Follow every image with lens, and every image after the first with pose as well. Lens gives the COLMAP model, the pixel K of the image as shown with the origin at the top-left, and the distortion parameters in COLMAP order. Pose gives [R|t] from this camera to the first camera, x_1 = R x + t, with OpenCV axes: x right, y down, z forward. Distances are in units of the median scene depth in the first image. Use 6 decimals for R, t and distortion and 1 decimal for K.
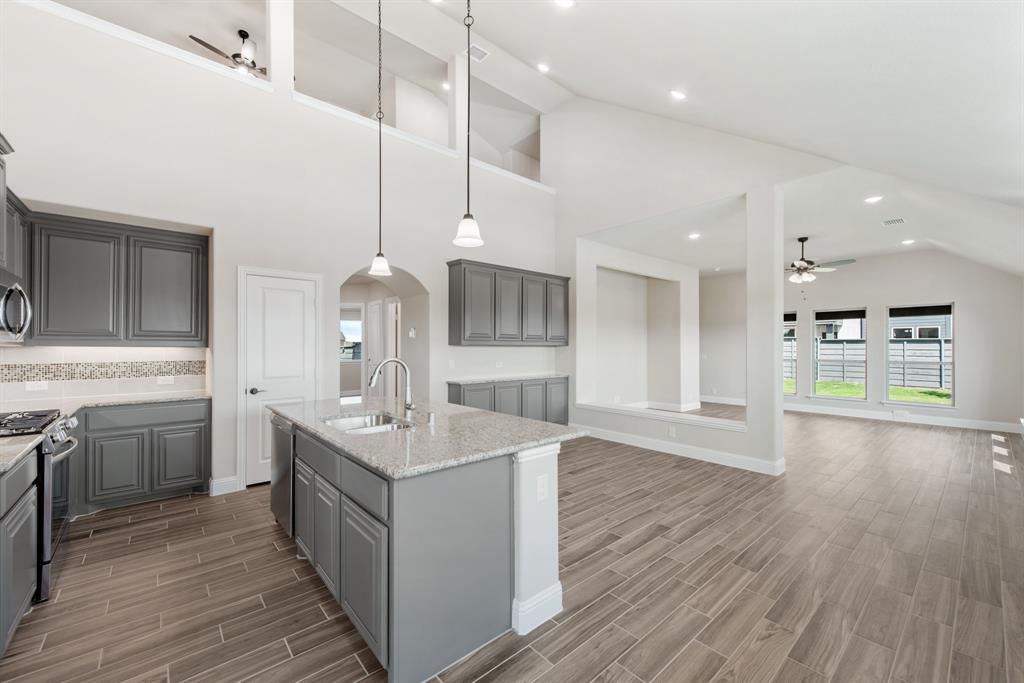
lens RADIAL K [[406.2, 0, 512.3], [0, 406.2, 341.7], [0, 0, 1]] dist [0.007912, -0.000993]
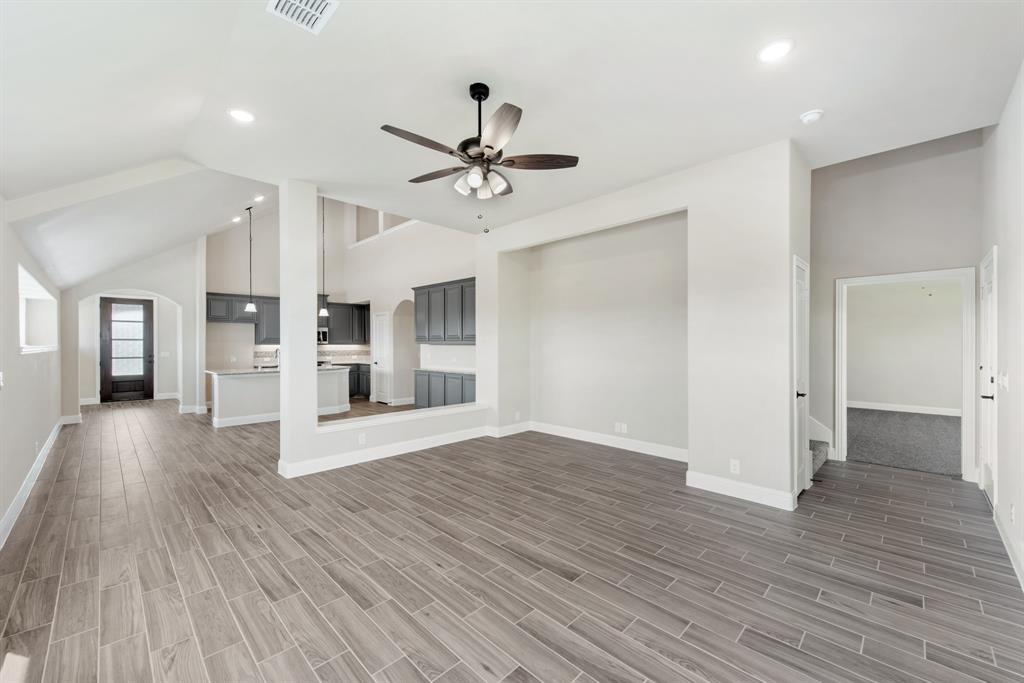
lens RADIAL K [[406.2, 0, 514.6], [0, 406.2, 345.0], [0, 0, 1]] dist [0.007912, -0.000993]
pose [[0.077078, 0.001218, -0.997024, 1.165637], [0.009896, 0.999949, 0.001986, 0.009785], [0.996976, -0.010020, 0.077062, 1.032707]]
